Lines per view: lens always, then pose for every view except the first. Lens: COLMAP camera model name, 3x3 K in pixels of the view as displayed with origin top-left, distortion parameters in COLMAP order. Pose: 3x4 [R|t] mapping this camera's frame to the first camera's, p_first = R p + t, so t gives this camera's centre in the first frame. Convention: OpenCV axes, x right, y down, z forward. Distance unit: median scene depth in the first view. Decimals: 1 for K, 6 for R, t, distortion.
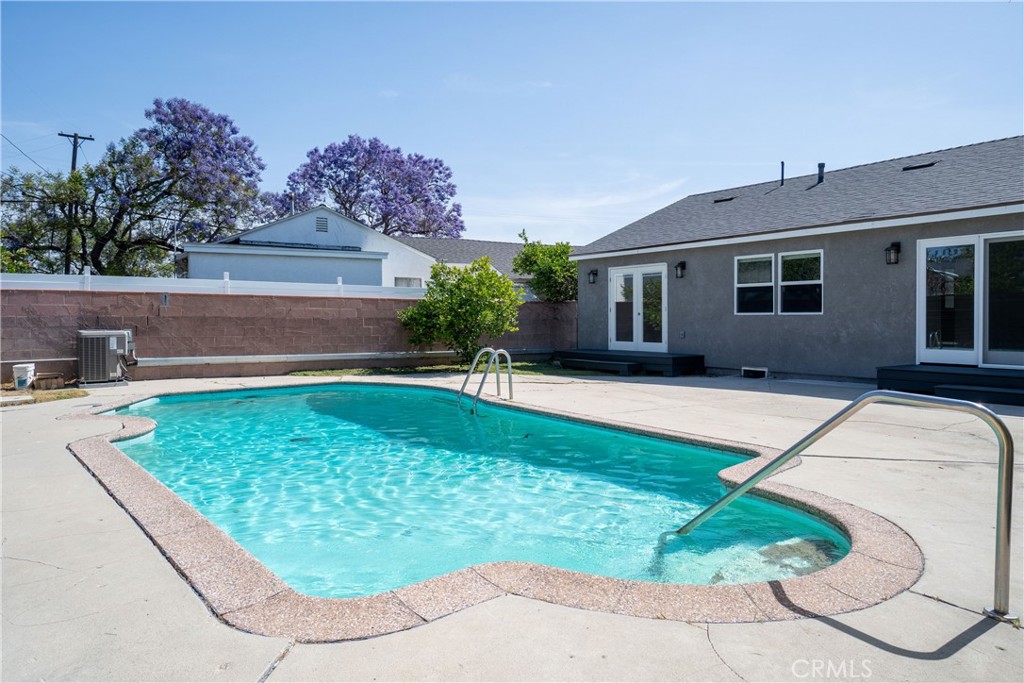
lens RADIAL K [[710.9, 0, 509.2], [0, 710.9, 320.9], [0, 0, 1]] dist [0.009631, 0.021156]
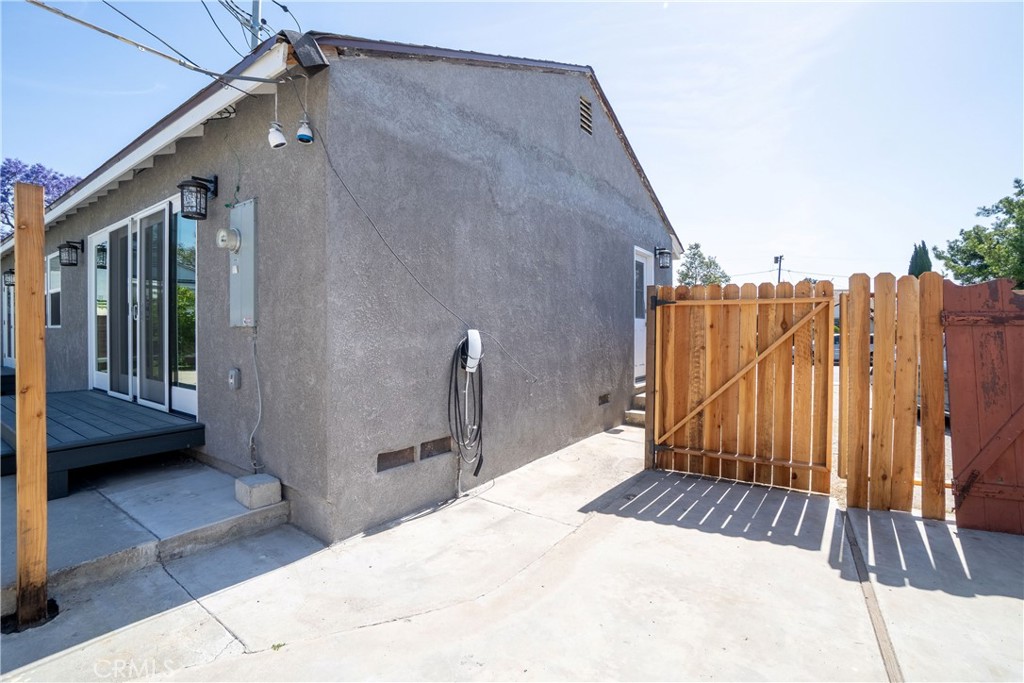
lens RADIAL K [[456.0, 0, 509.3], [0, 456.0, 331.1], [0, 0, 1]] dist [-0.001613, 0.000616]
pose [[0.947568, 0.004495, 0.319523, 0.690447], [-0.002930, 0.999981, -0.005379, -0.003299], [-0.319541, 0.004161, 0.947563, 0.289629]]
